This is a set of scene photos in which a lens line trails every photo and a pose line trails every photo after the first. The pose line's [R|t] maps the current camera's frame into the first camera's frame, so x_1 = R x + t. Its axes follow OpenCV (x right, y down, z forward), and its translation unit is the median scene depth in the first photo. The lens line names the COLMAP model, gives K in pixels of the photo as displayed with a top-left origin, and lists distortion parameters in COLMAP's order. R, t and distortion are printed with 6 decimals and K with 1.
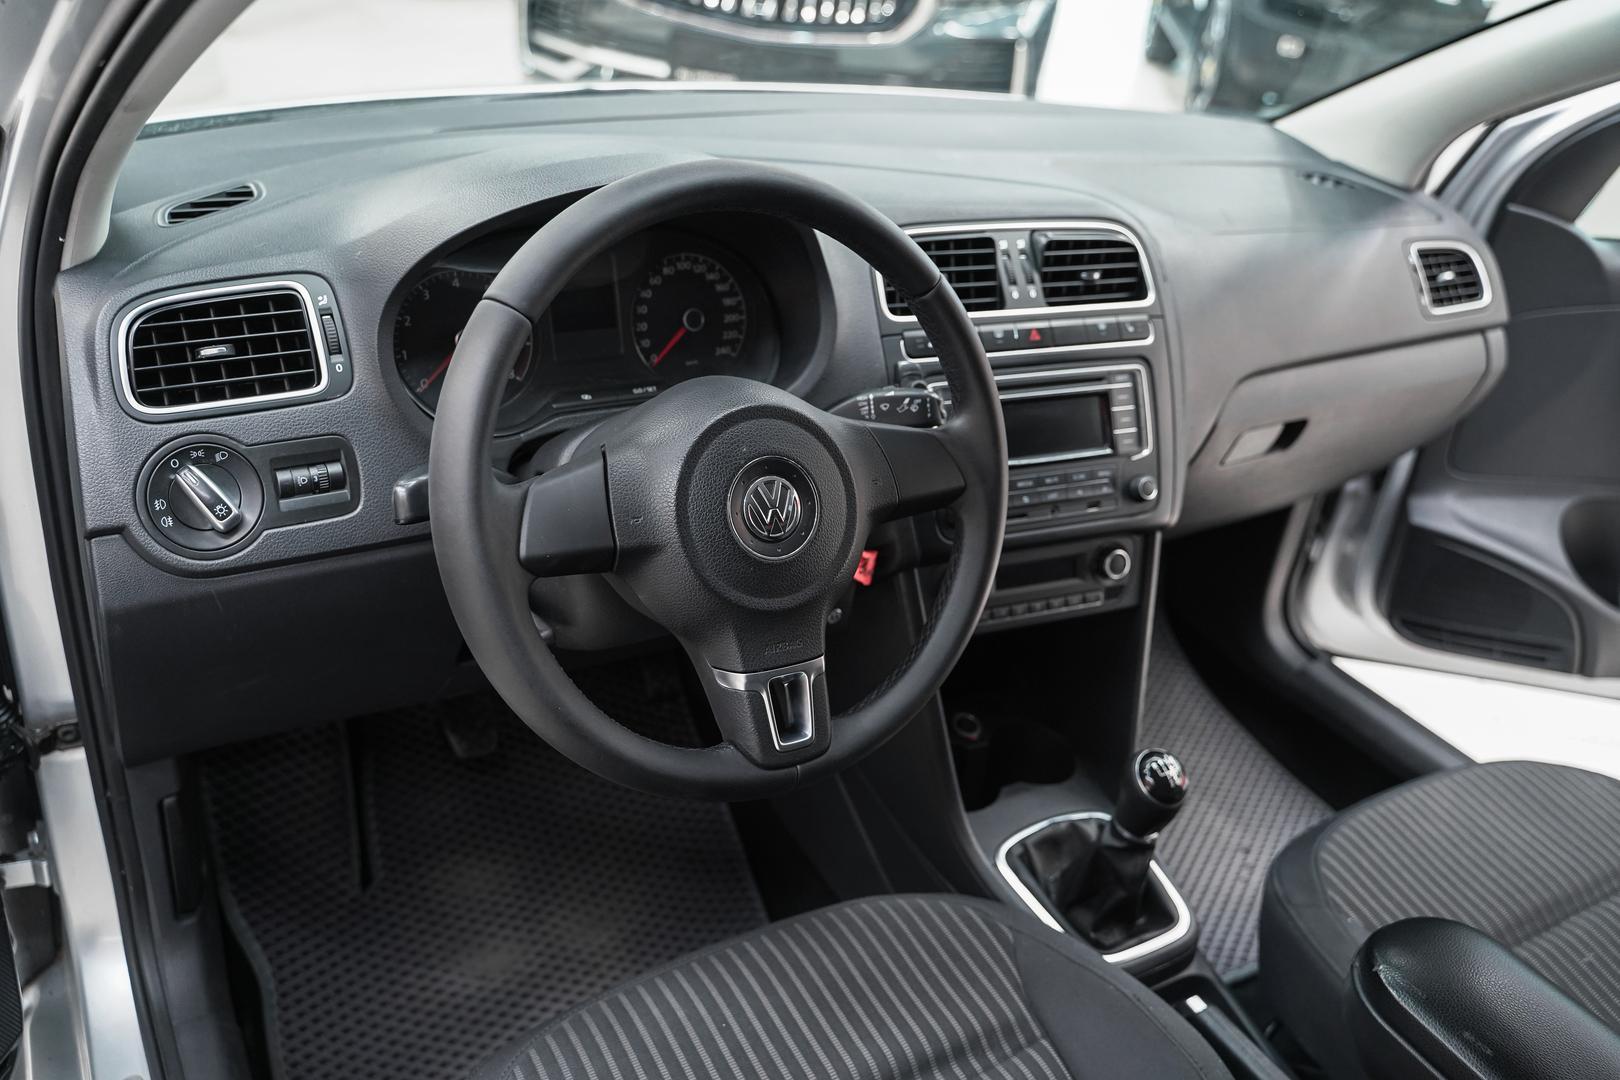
lens RADIAL K [[1276.8, 0, 810.0], [0, 1276.8, 540.0], [0, 0, 1]] dist [-0.014410, 0.003368]
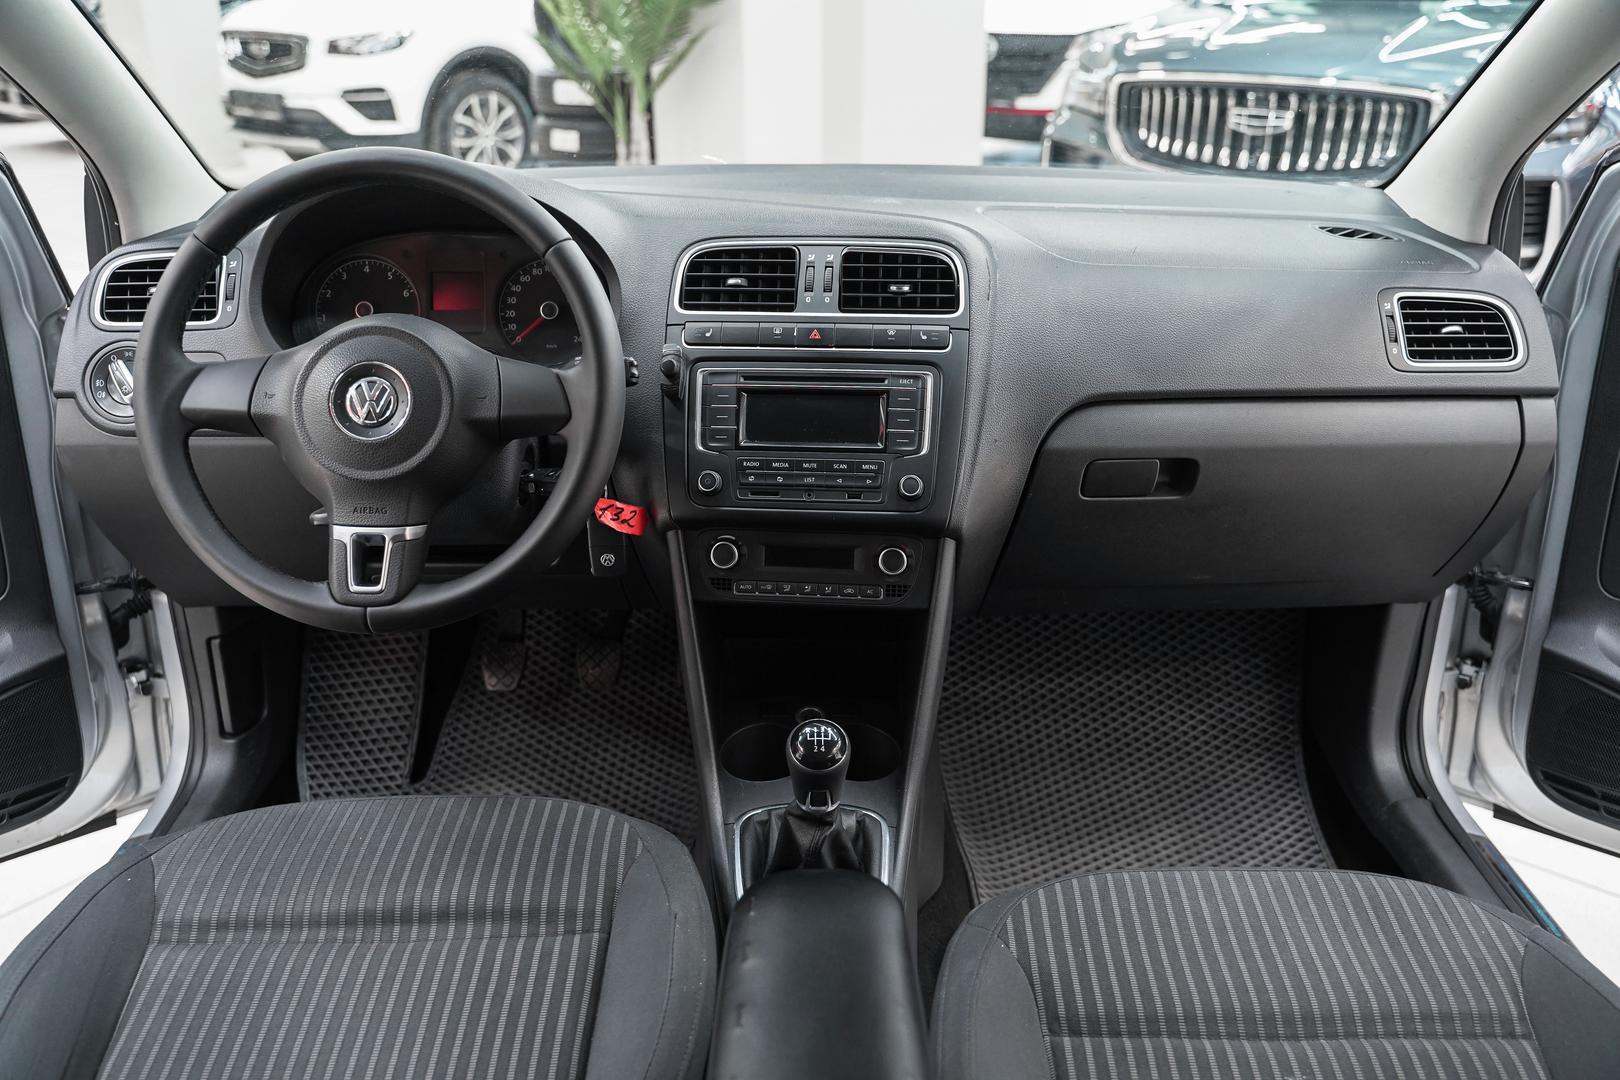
lens RADIAL K [[1266.2, 0, 810.0], [0, 1266.2, 540.0], [0, 0, 1]] dist [-0.005151, -0.000765]
pose [[0.868595, 0.099100, -0.485512, 0.709817], [-0.164072, 0.982047, -0.093080, 0.113684], [0.467572, 0.160508, 0.869260, 0.077678]]
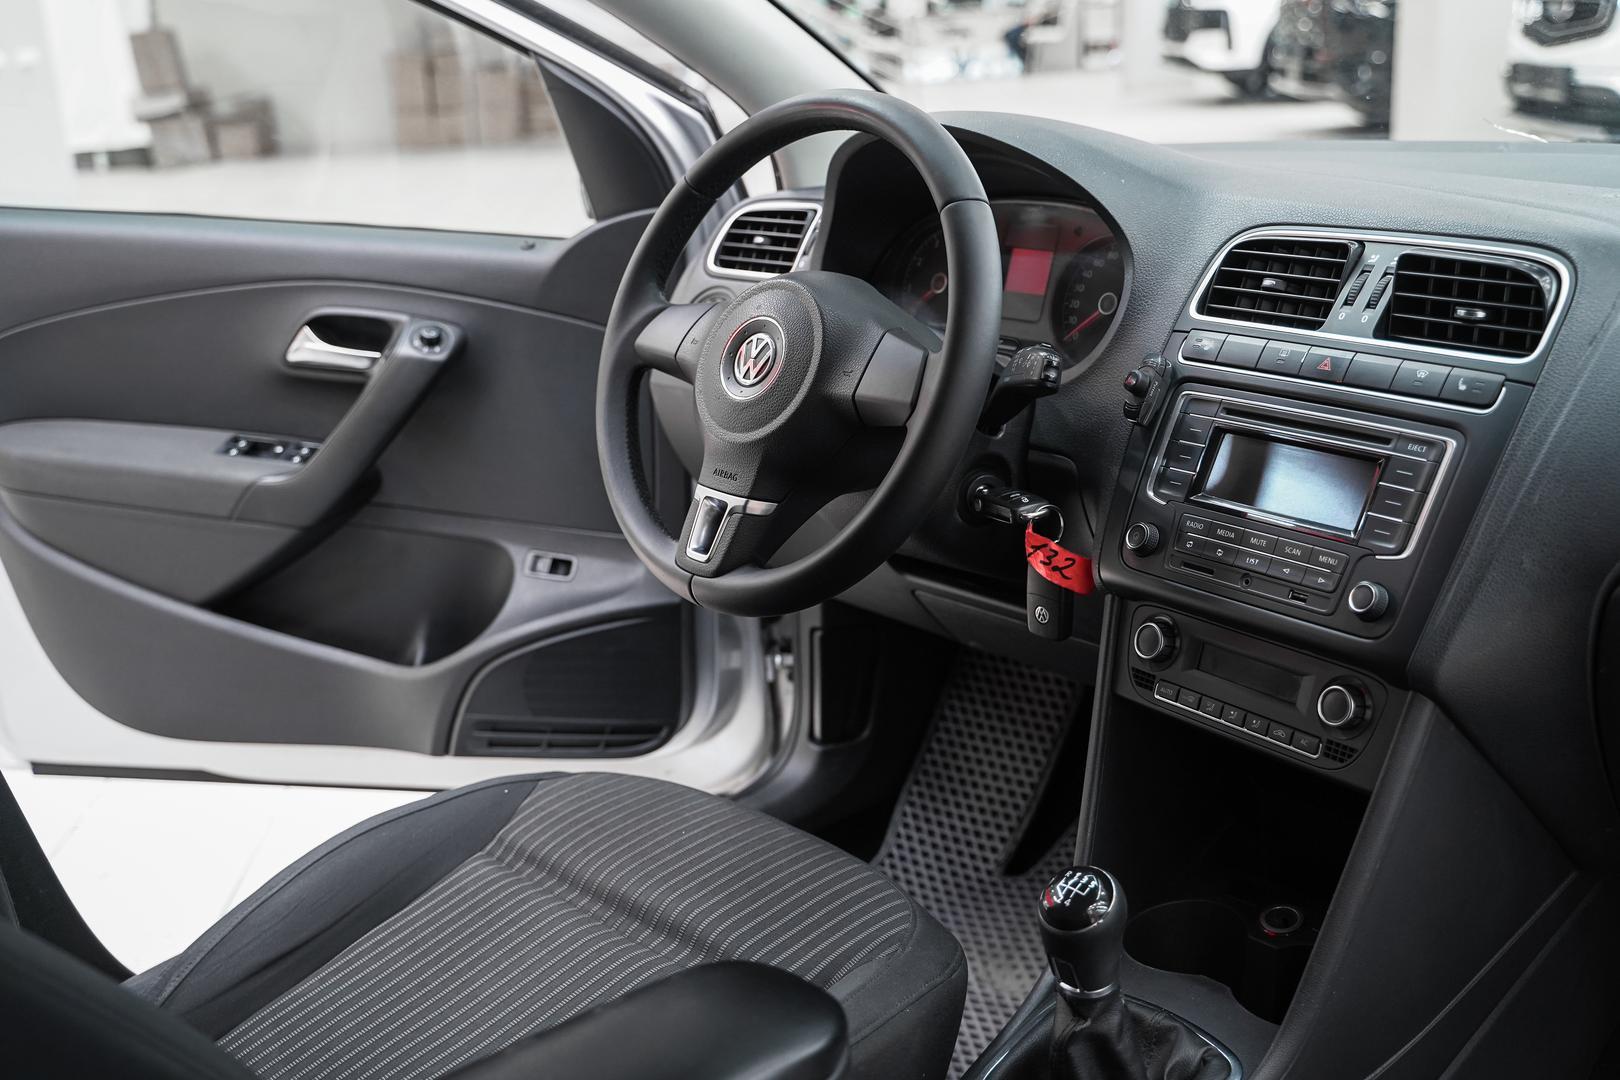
lens RADIAL K [[1737.4, 0, 810.0], [0, 1737.4, 540.0], [0, 0, 1]] dist [0.000211, 0.010013]
pose [[0.212394, 0.186904, -0.959143, 1.117213], [-0.419329, 0.904004, 0.083302, -0.022010], [0.882639, 0.384504, 0.270380, 0.478209]]
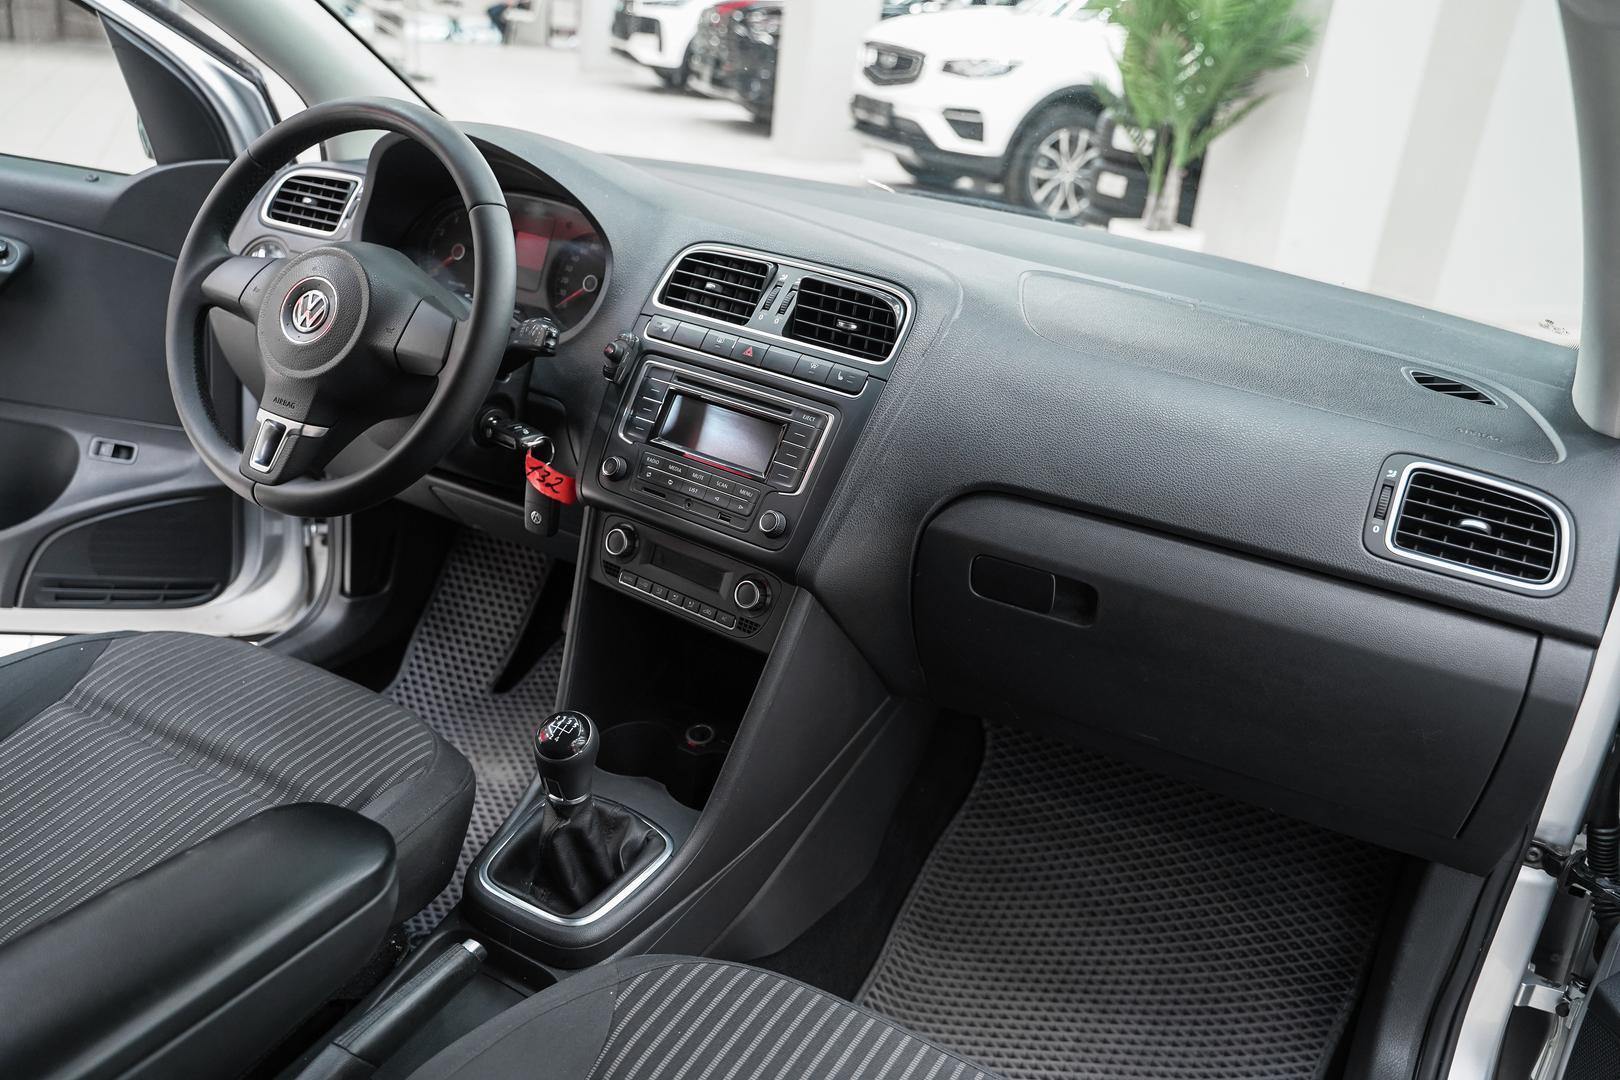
lens RADIAL K [[1285.3, 0, 810.0], [0, 1285.3, 540.0], [0, 0, 1]] dist [-0.013461, 0.005901]
pose [[0.530965, 0.286877, -0.797357, 1.101957], [-0.463117, 0.886235, 0.010461, -0.054021], [0.709647, 0.363715, 0.603418, 0.432684]]
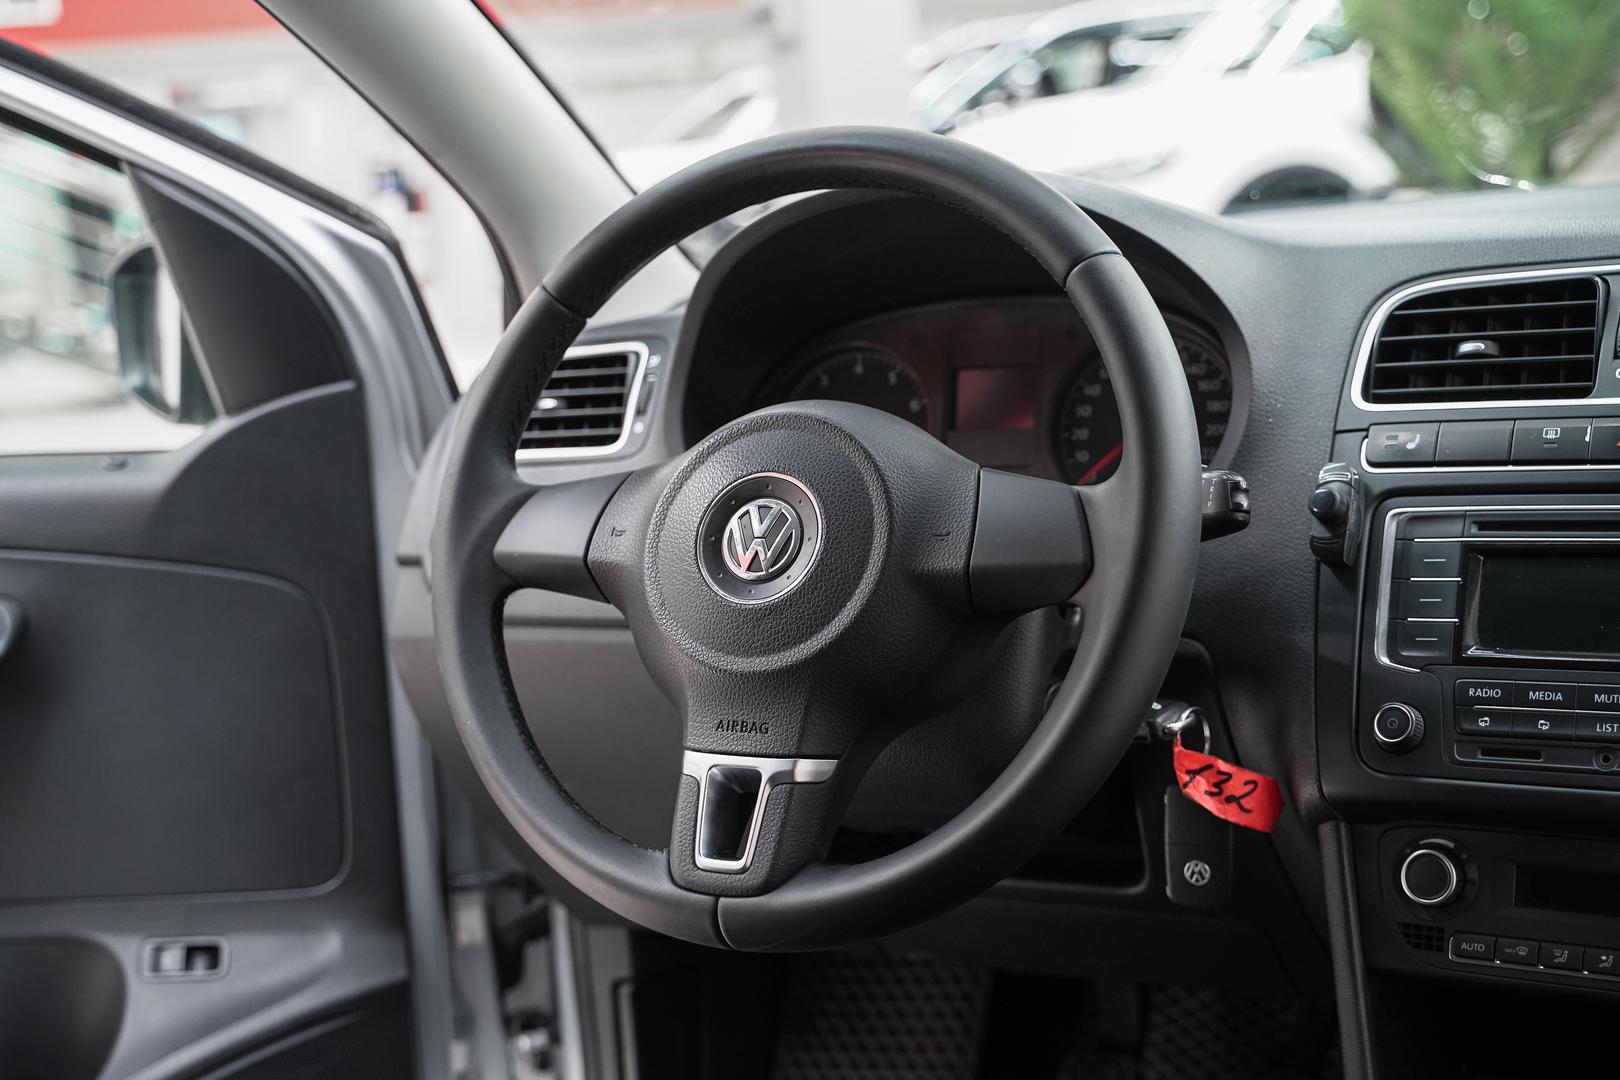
lens RADIAL K [[2078.3, 0, 789.0], [0, 2078.3, 539.7], [0, 0, 1]] dist [-0.003062, -0.035466]
pose [[0.532215, -0.004409, -0.846598, 0.723162], [-0.276921, 0.944072, -0.179003, 0.135145], [0.800039, 0.329709, 0.501228, 0.282401]]
